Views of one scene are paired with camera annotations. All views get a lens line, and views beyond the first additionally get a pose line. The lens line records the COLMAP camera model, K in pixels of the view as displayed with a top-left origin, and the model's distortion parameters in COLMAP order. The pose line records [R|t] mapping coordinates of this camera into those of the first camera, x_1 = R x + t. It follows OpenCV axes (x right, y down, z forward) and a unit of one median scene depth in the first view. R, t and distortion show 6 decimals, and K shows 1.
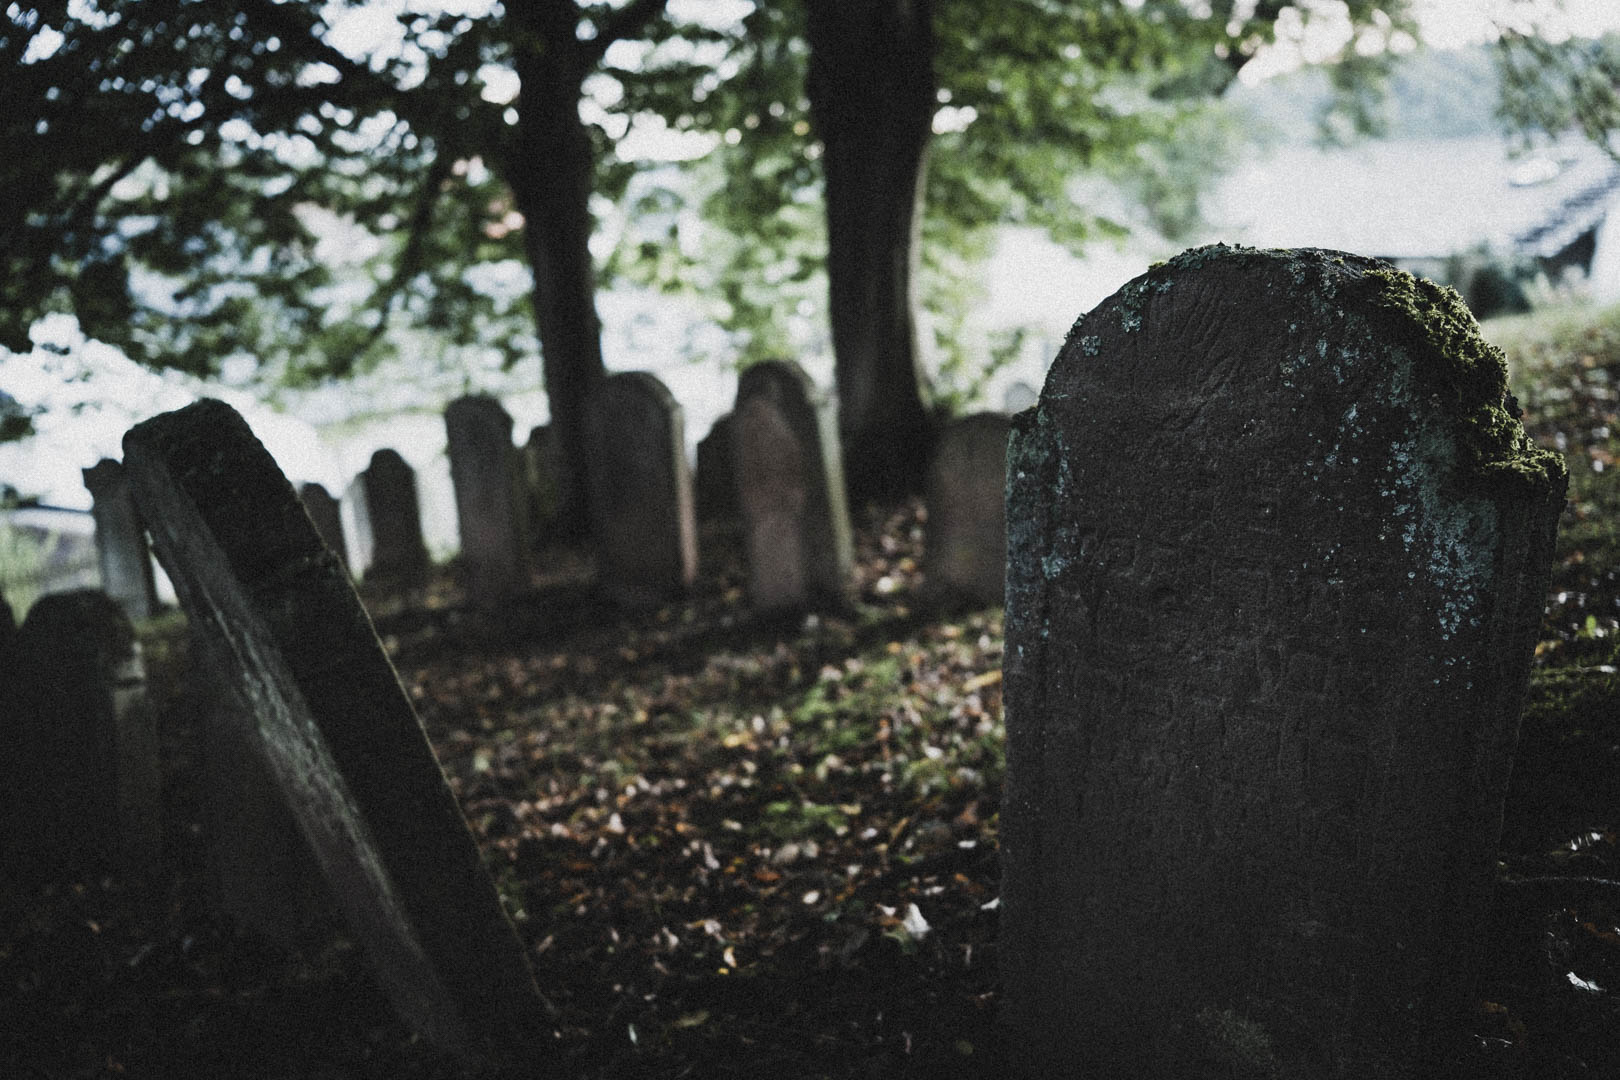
lens RADIAL K [[1235.8, 0, 810.0], [0, 1235.8, 540.0], [0, 0, 1]] dist [-0.007970, -0.004267]
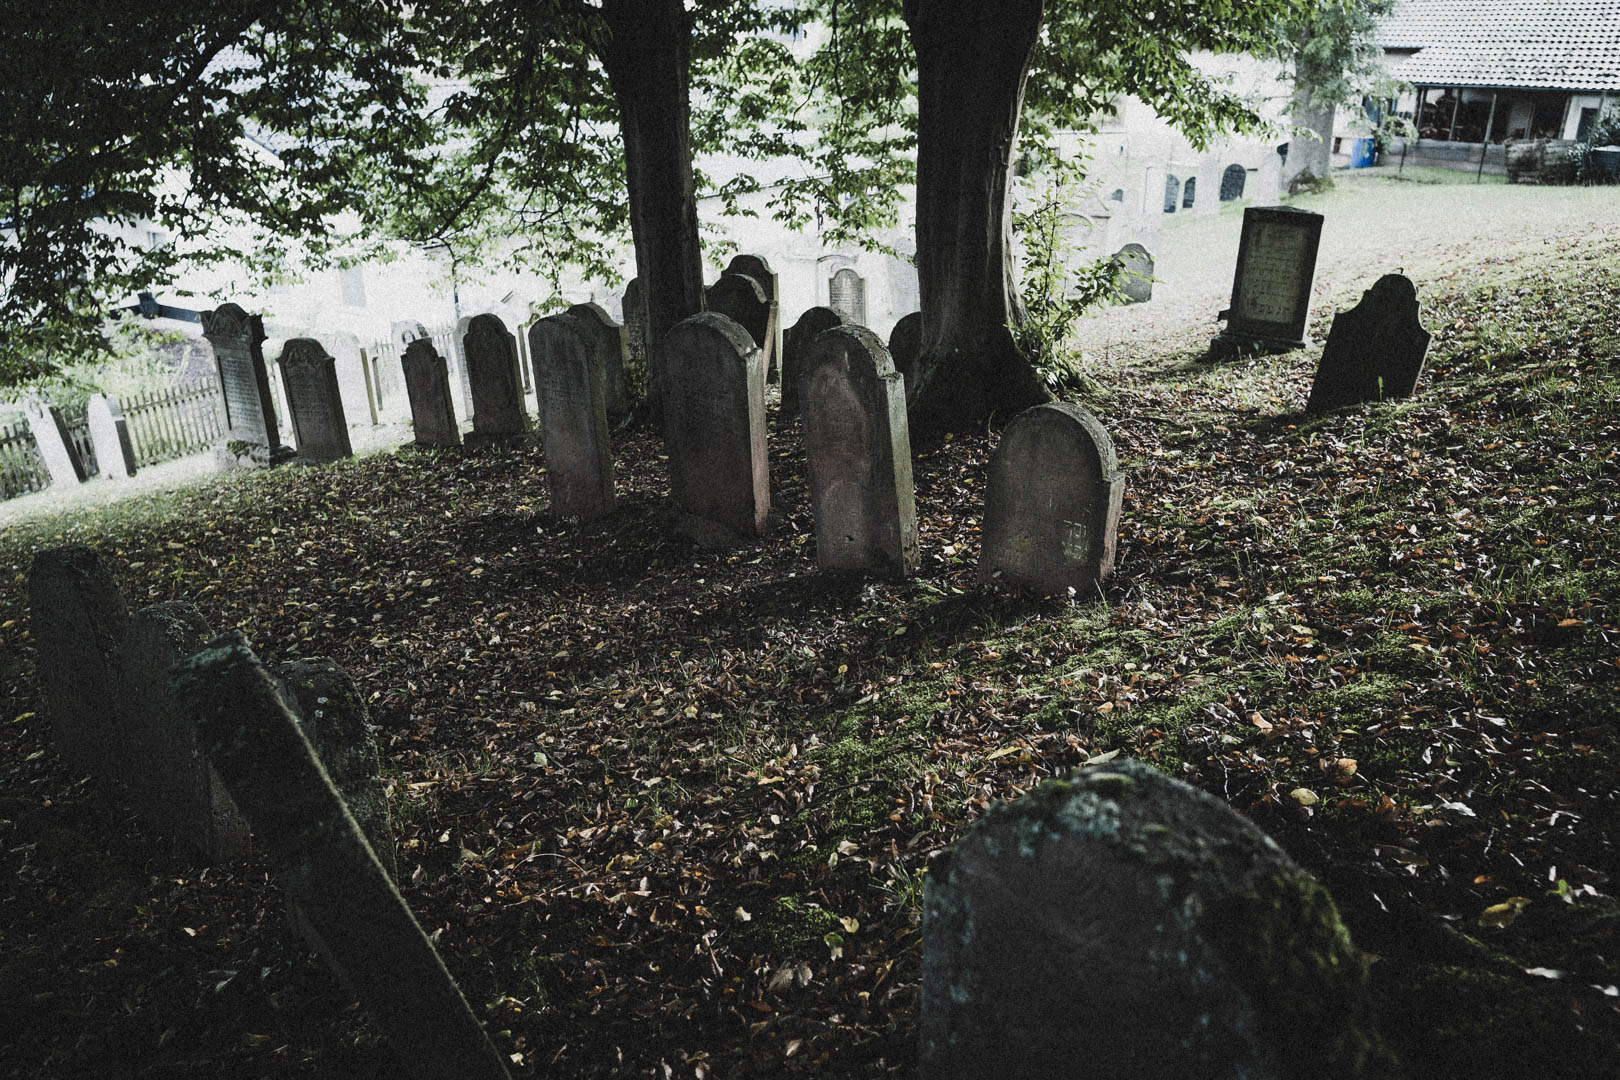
lens RADIAL K [[1228.8, 0, 810.0], [0, 1228.8, 540.0], [0, 0, 1]] dist [-0.013511, 0.010026]
pose [[0.995124, 0.052874, -0.083263, 0.025249], [-0.039299, 0.986821, 0.156971, -0.100178], [0.090465, -0.152934, 0.984087, -0.001132]]
